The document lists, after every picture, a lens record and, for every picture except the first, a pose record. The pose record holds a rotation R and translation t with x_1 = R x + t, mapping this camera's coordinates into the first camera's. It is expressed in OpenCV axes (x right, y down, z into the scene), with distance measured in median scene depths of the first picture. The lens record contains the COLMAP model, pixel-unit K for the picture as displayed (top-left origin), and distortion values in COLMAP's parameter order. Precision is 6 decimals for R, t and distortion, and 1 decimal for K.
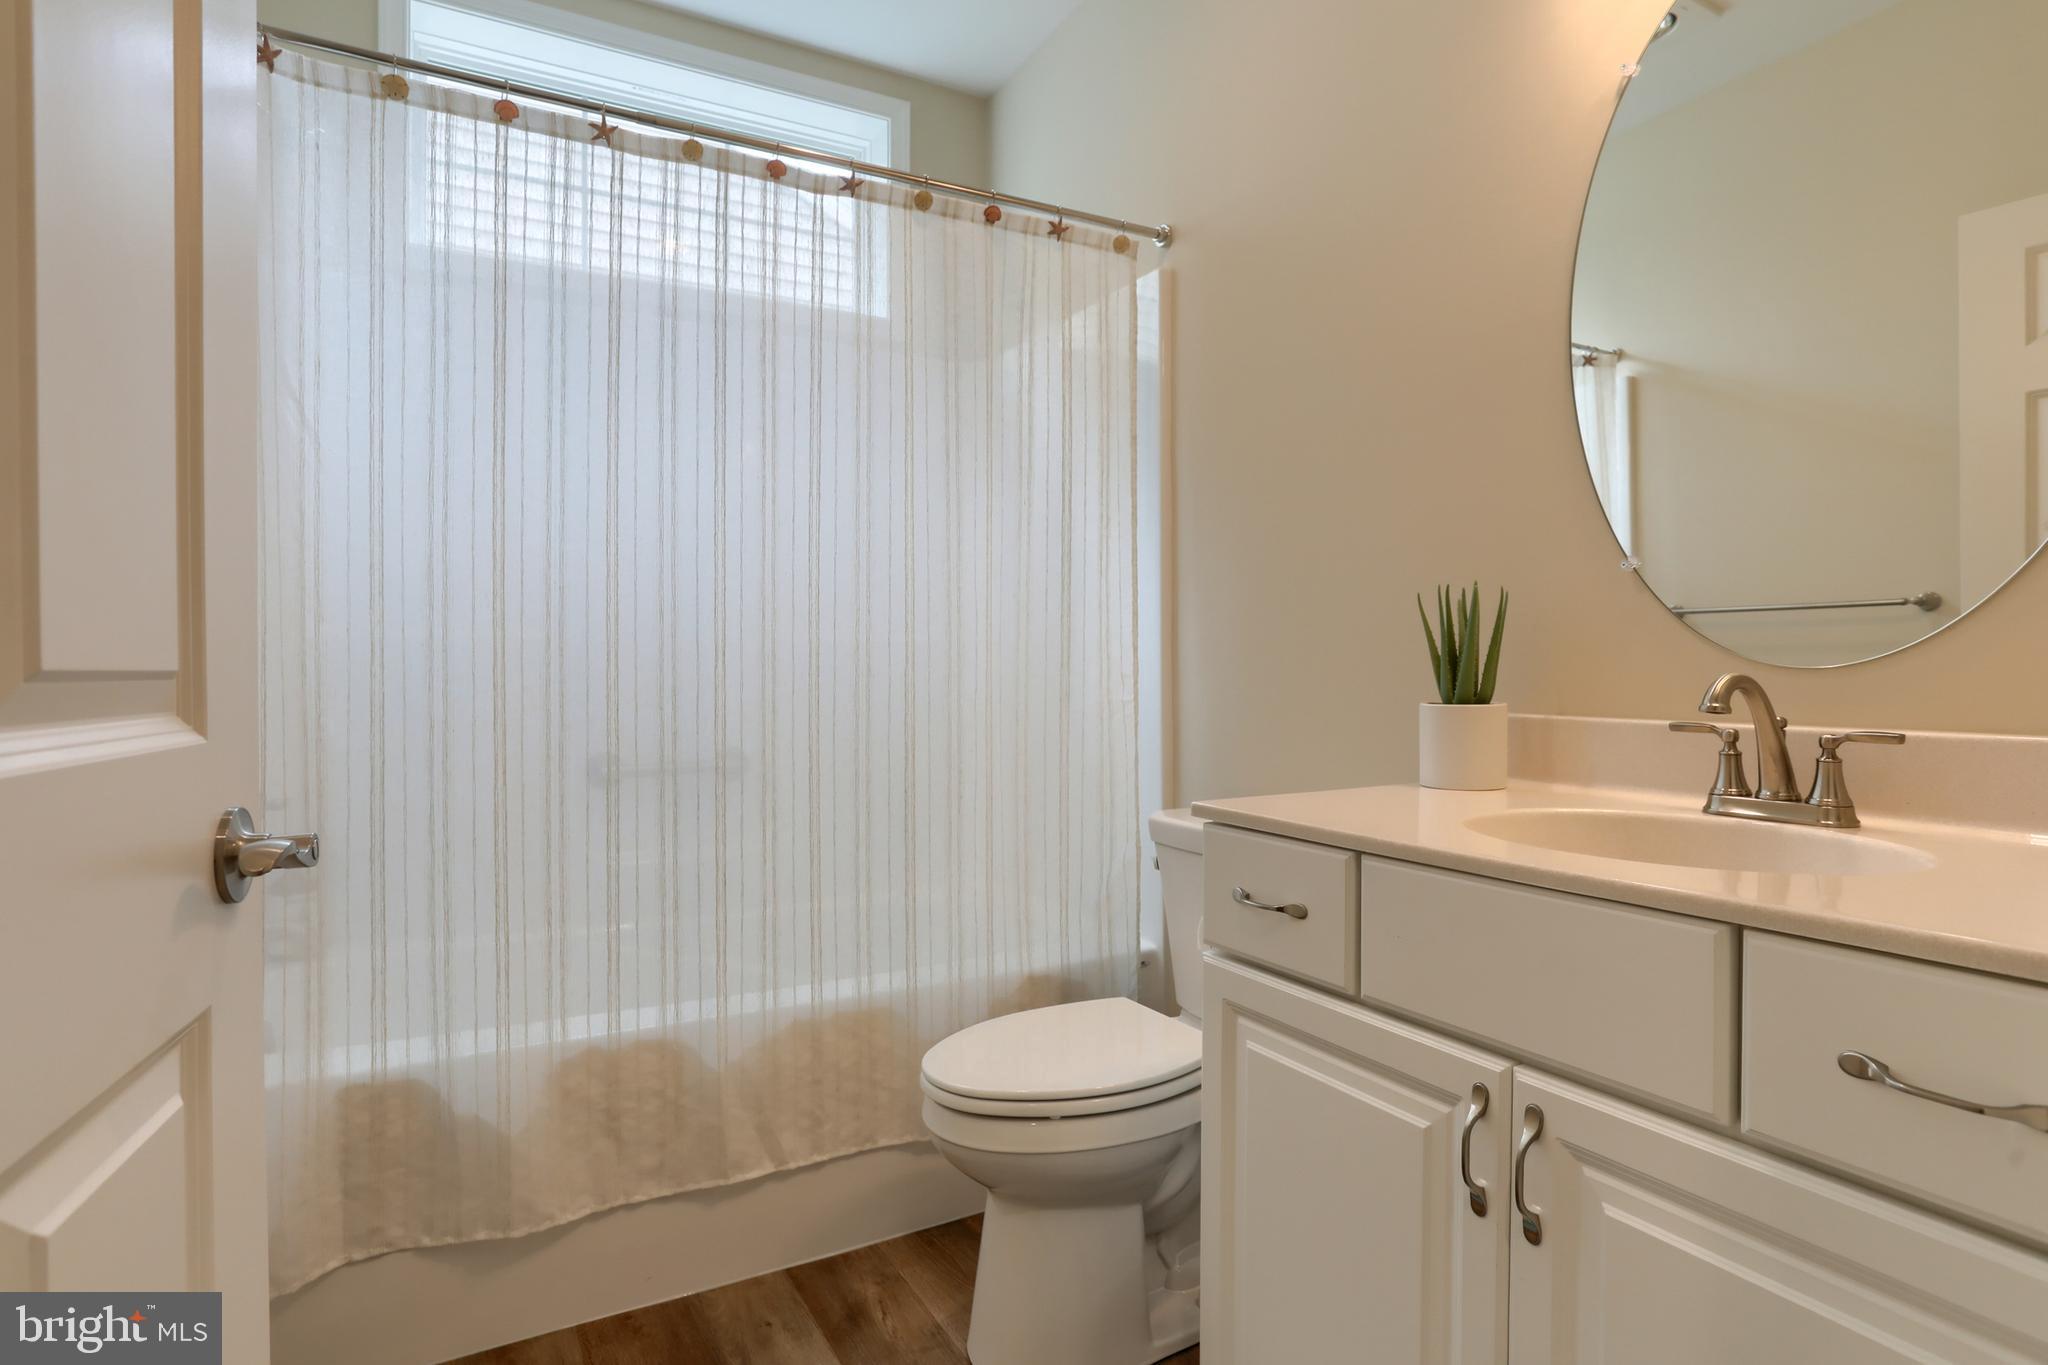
lens RADIAL K [[1062.4, 0, 1030.4], [0, 1062.4, 673.0], [0, 0, 1]] dist [-0.060168, 0.035855]
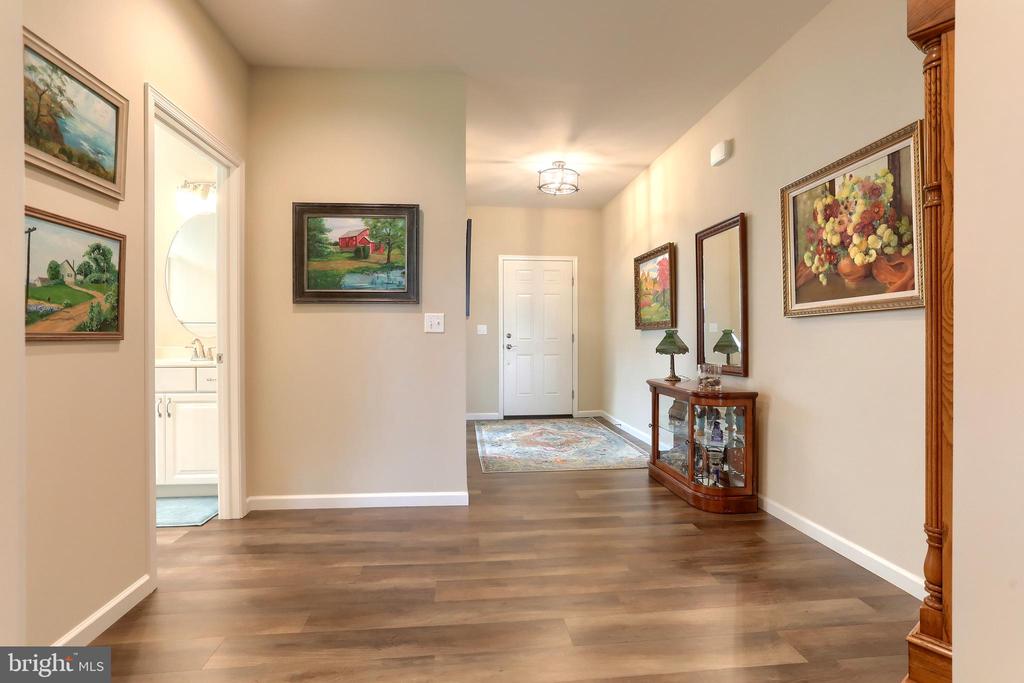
lens RADIAL K [[520.3, 0, 511.9], [0, 520.3, 322.7], [0, 0, 1]] dist [-0.063937, 0.040462]
pose [[0.411348, 0.021148, 0.911233, -1.487004], [0.007314, 0.999622, -0.026501, 0.002353], [-0.911449, 0.017566, 0.411038, -2.210429]]
